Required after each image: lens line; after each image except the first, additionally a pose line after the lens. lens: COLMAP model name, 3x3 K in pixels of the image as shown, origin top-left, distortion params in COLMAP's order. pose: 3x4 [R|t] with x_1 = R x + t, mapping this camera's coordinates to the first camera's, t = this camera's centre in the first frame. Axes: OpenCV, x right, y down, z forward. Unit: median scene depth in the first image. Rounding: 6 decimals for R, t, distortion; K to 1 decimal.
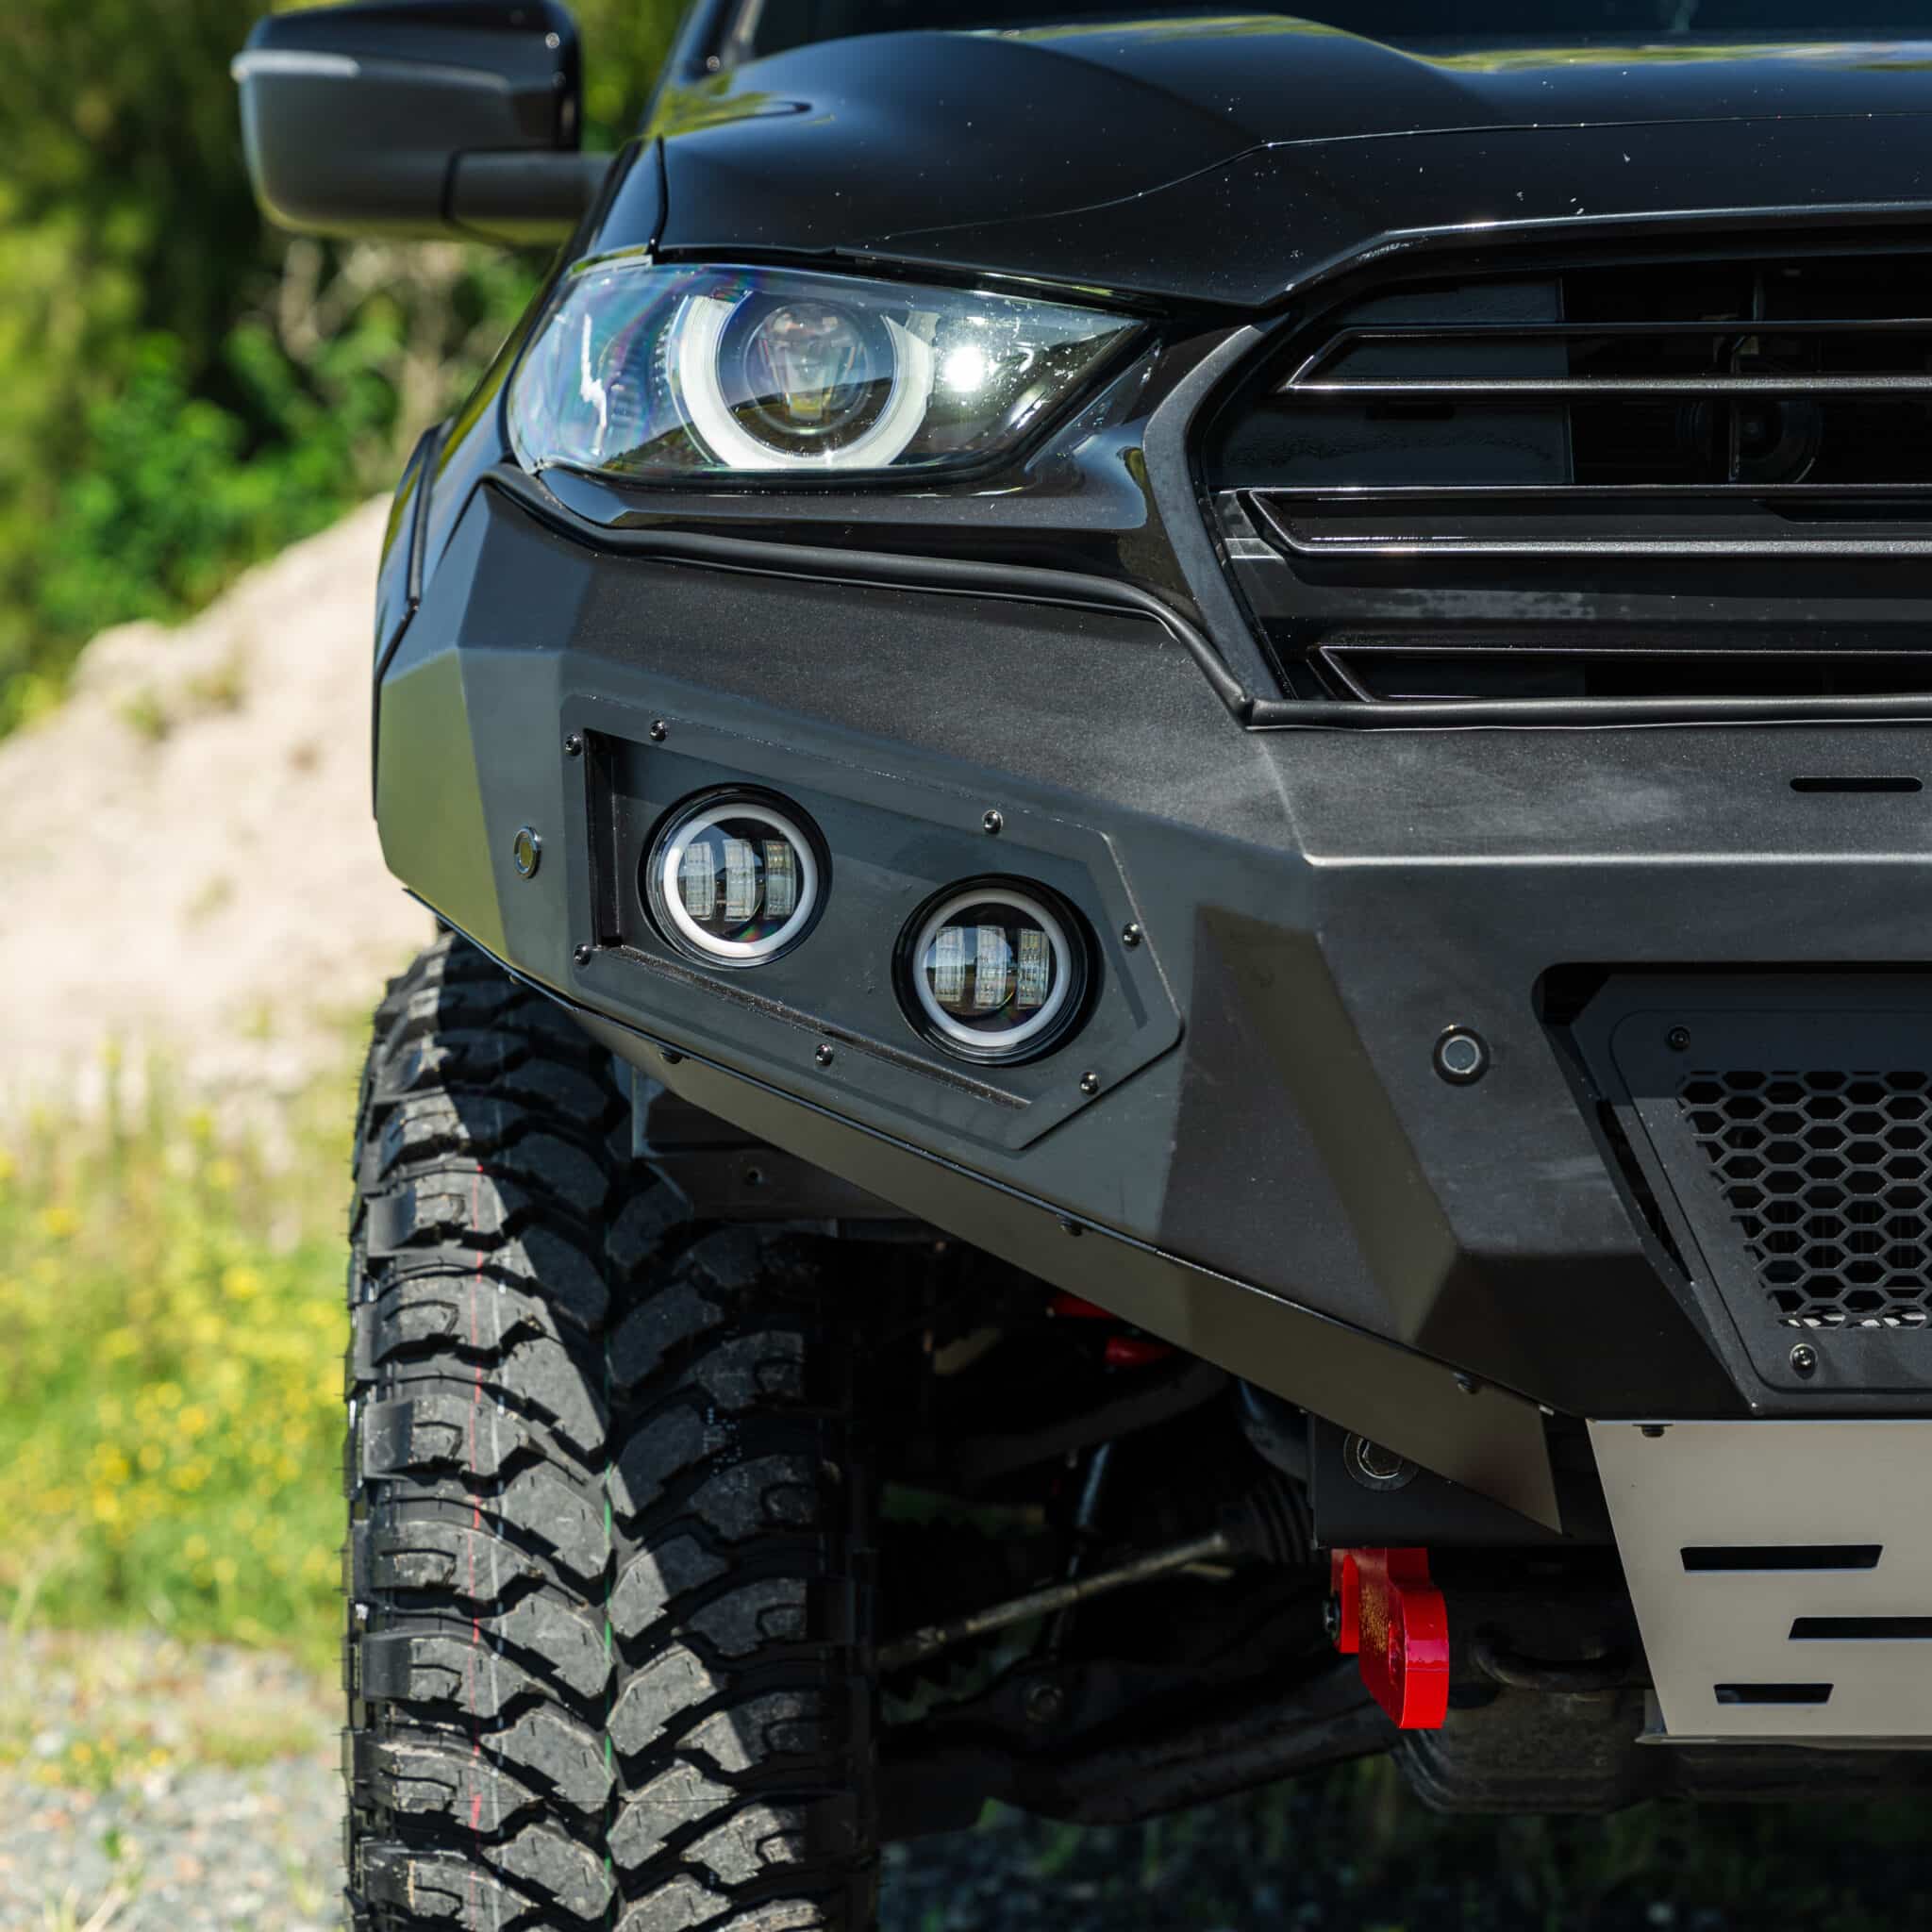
lens RADIAL K [[5852.9, 0, 966.0], [0, 5852.9, 966.0], [0, 0, 1]] dist [0.029491, 0.200964]
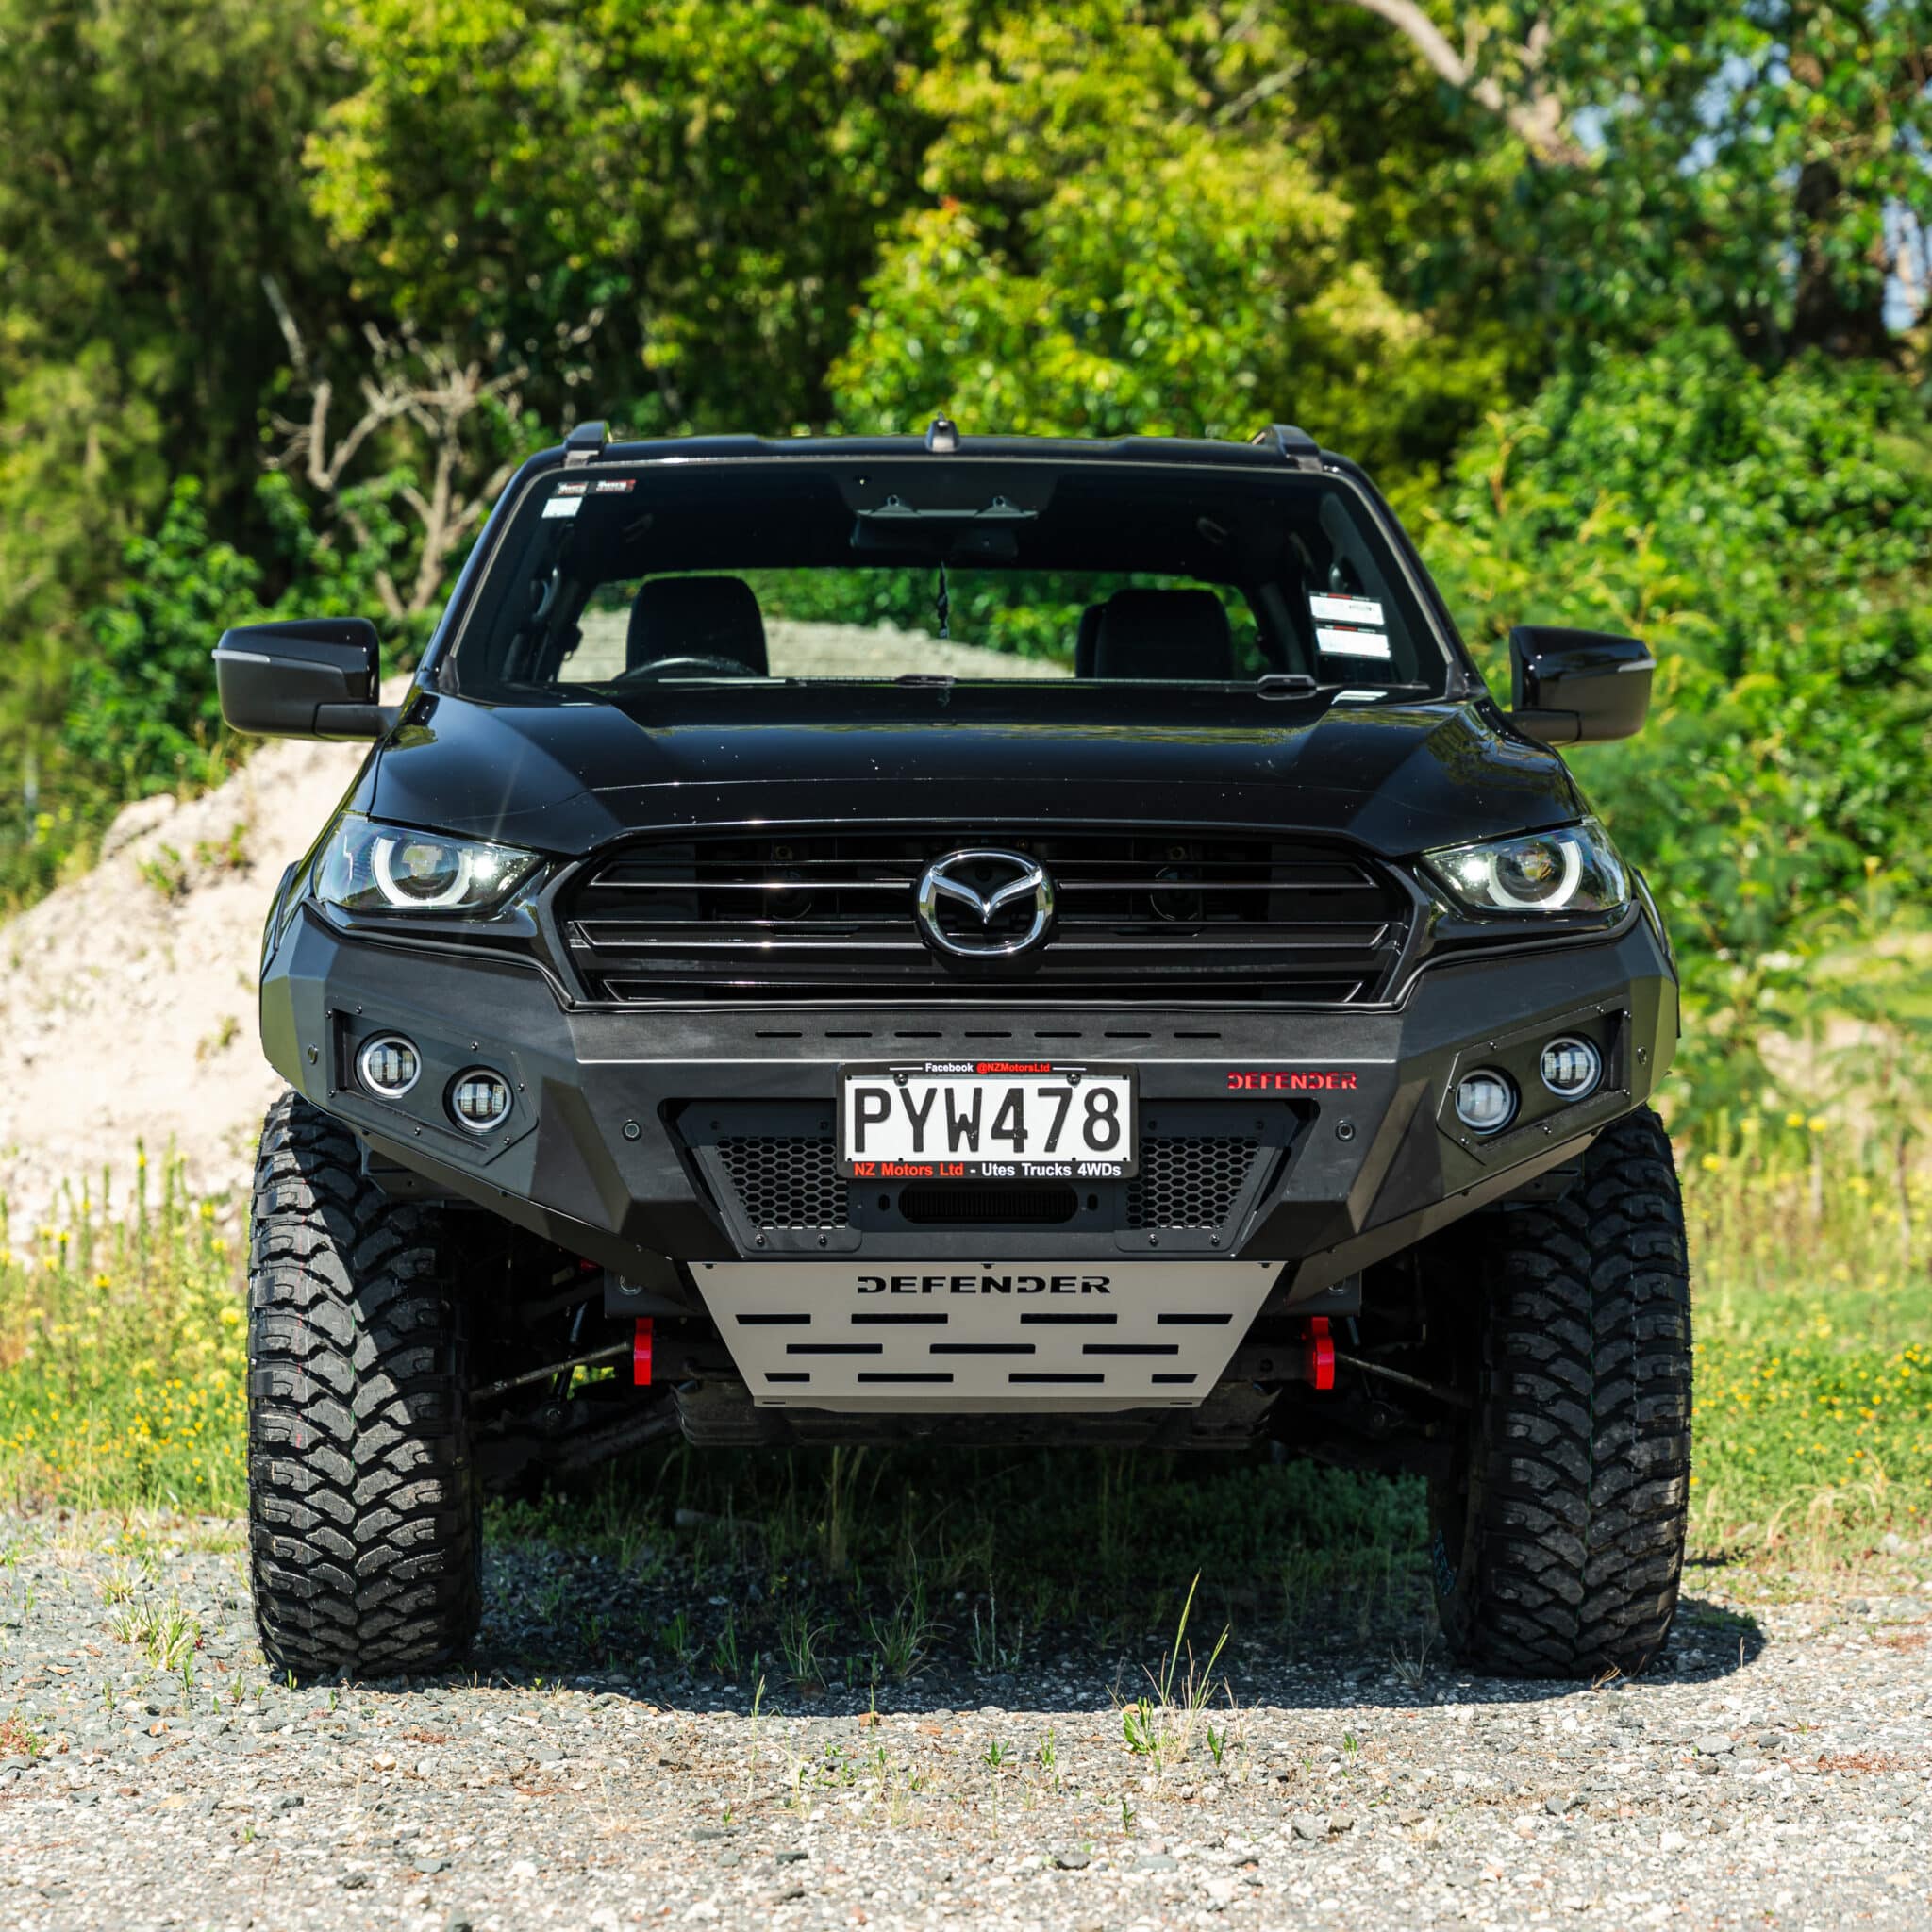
lens RADIAL K [[6462.2, 0, 966.0], [0, 6462.2, 966.0], [0, 0, 1]] dist [0.042115, -0.176903]
pose [[0.999874, 0.001371, -0.015834, 0.239828], [-0.001684, 0.999803, -0.019783, -0.002161], [0.015803, 0.019807, 0.999679, -1.719512]]
